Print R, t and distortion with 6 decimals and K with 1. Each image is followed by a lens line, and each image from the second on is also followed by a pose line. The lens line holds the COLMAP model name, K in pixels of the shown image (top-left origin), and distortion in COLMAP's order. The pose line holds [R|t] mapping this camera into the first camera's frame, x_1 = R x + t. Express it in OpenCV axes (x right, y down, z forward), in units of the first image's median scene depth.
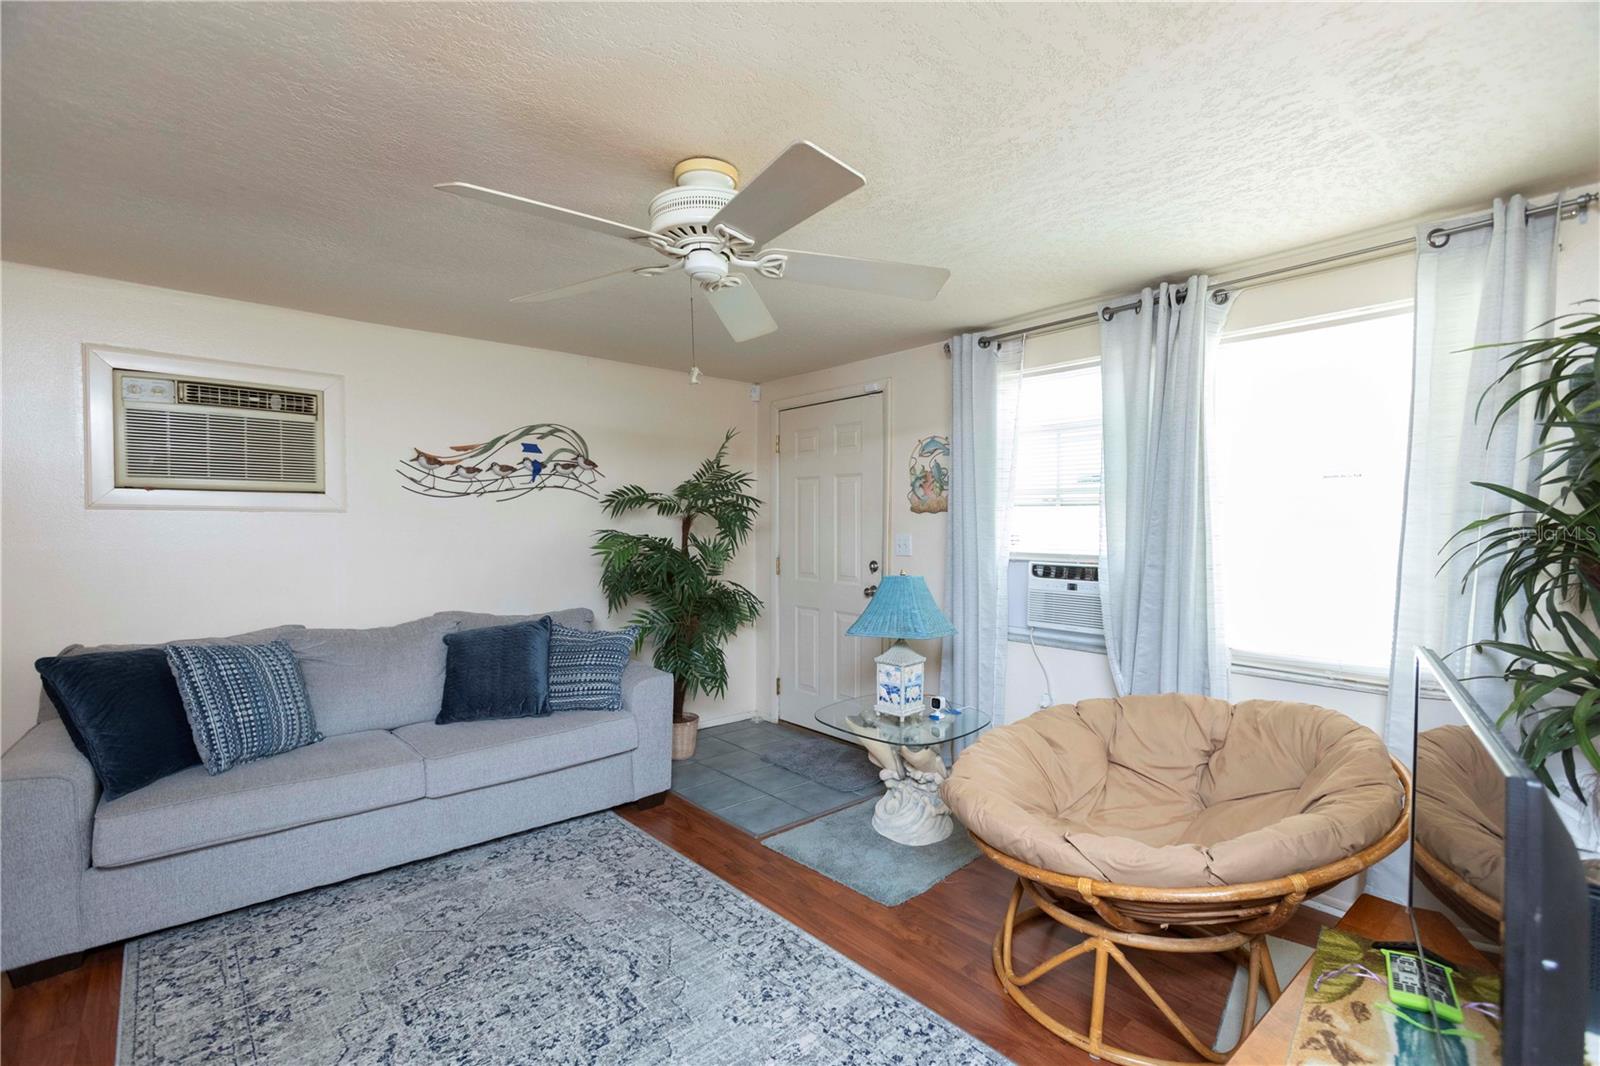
lens RADIAL K [[717.1, 0, 812.7], [0, 717.1, 532.0], [0, 0, 1]] dist [-0.004580, 0.005127]
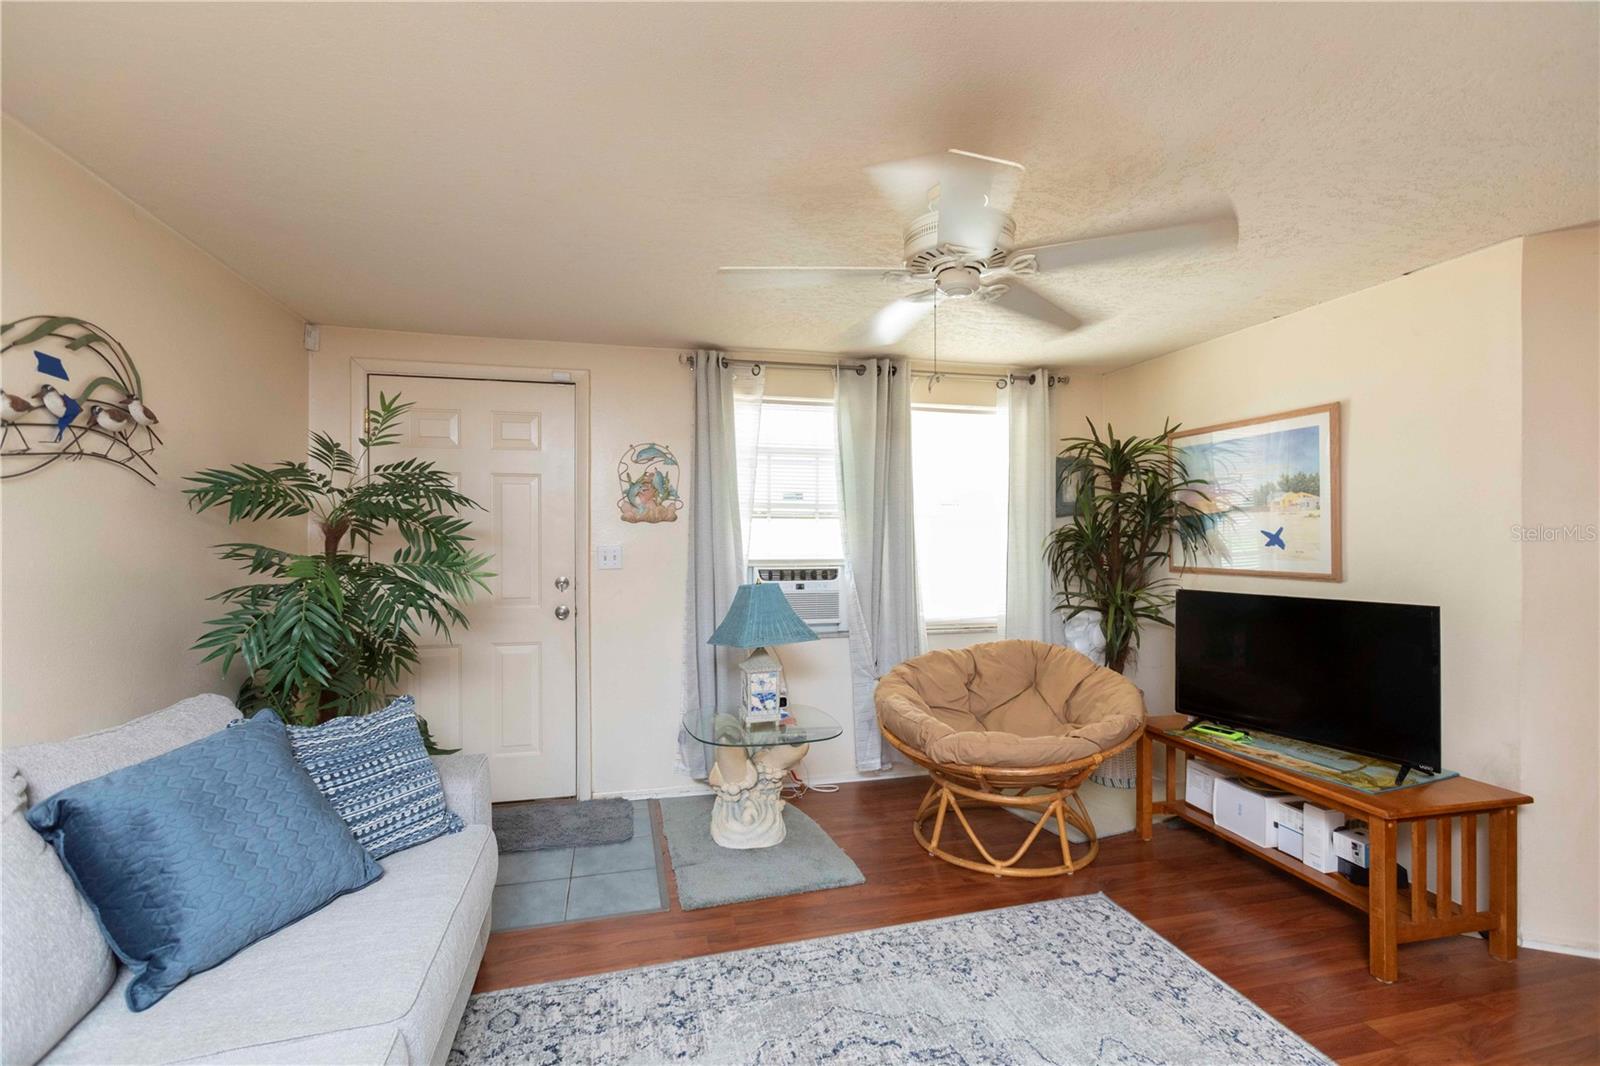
lens RADIAL K [[717.1, 0, 808.4], [0, 717.1, 538.1], [0, 0, 1]] dist [-0.004580, 0.005127]
pose [[0.454584, -0.002858, 0.890699, -0.691757], [0.015002, 0.999878, -0.004448, 0.001445], [-0.890577, 0.015385, 0.454572, 0.438949]]
